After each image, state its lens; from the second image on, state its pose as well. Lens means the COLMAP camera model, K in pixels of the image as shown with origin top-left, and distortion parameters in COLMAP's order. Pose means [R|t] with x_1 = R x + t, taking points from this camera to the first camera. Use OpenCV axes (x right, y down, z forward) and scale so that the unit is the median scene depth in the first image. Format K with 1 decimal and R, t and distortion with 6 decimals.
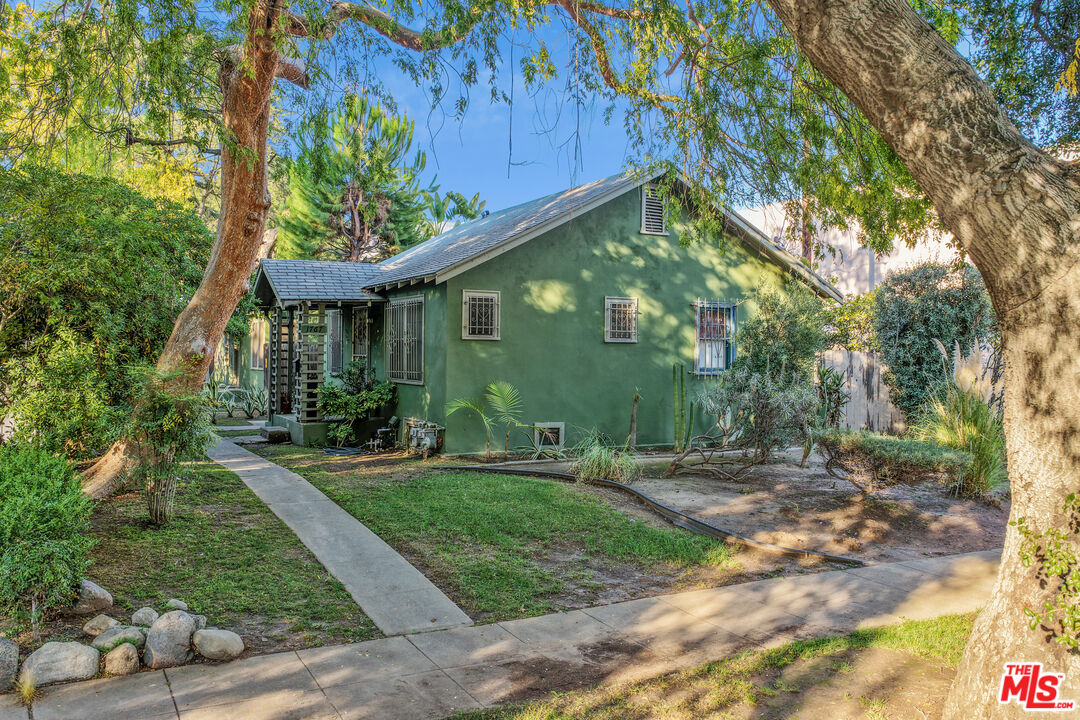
lens RADIAL K [[913.1, 0, 542.7], [0, 913.1, 359.4], [0, 0, 1]] dist [-0.006929, 0.020264]
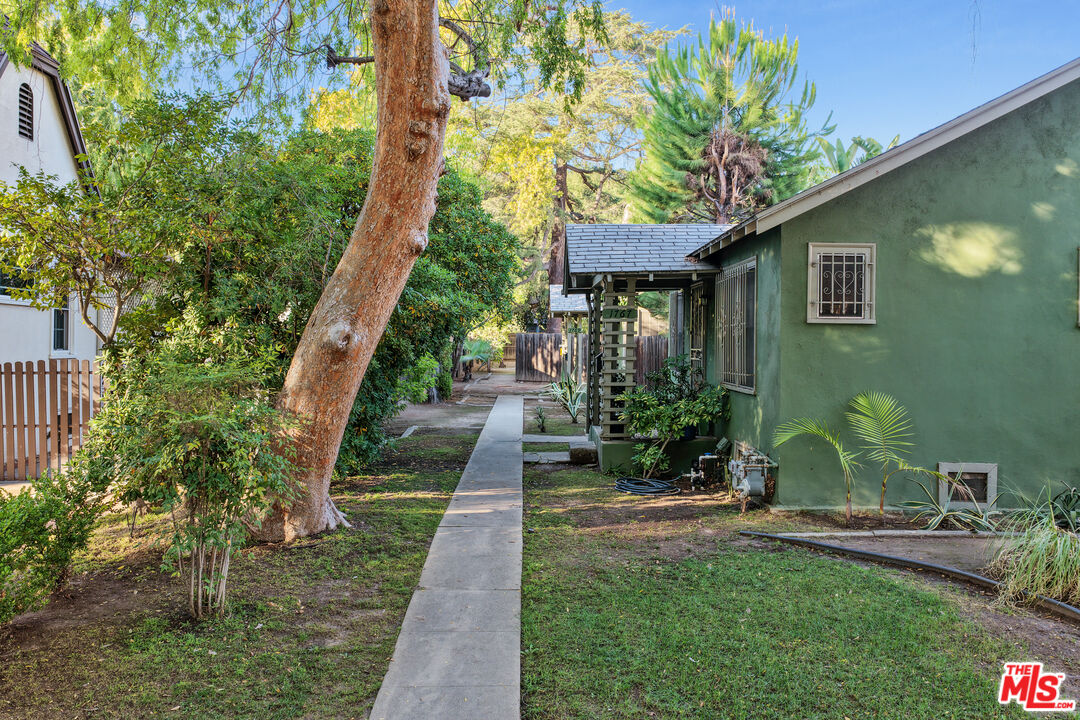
lens RADIAL K [[913.1, 0, 534.9], [0, 913.1, 349.3], [0, 0, 1]] dist [-0.006929, 0.020264]
pose [[0.879296, 0.001351, -0.476274, 0.040615], [-0.005091, 0.999965, -0.006563, 0.000865], [0.476249, 0.008196, 0.879272, 0.335833]]
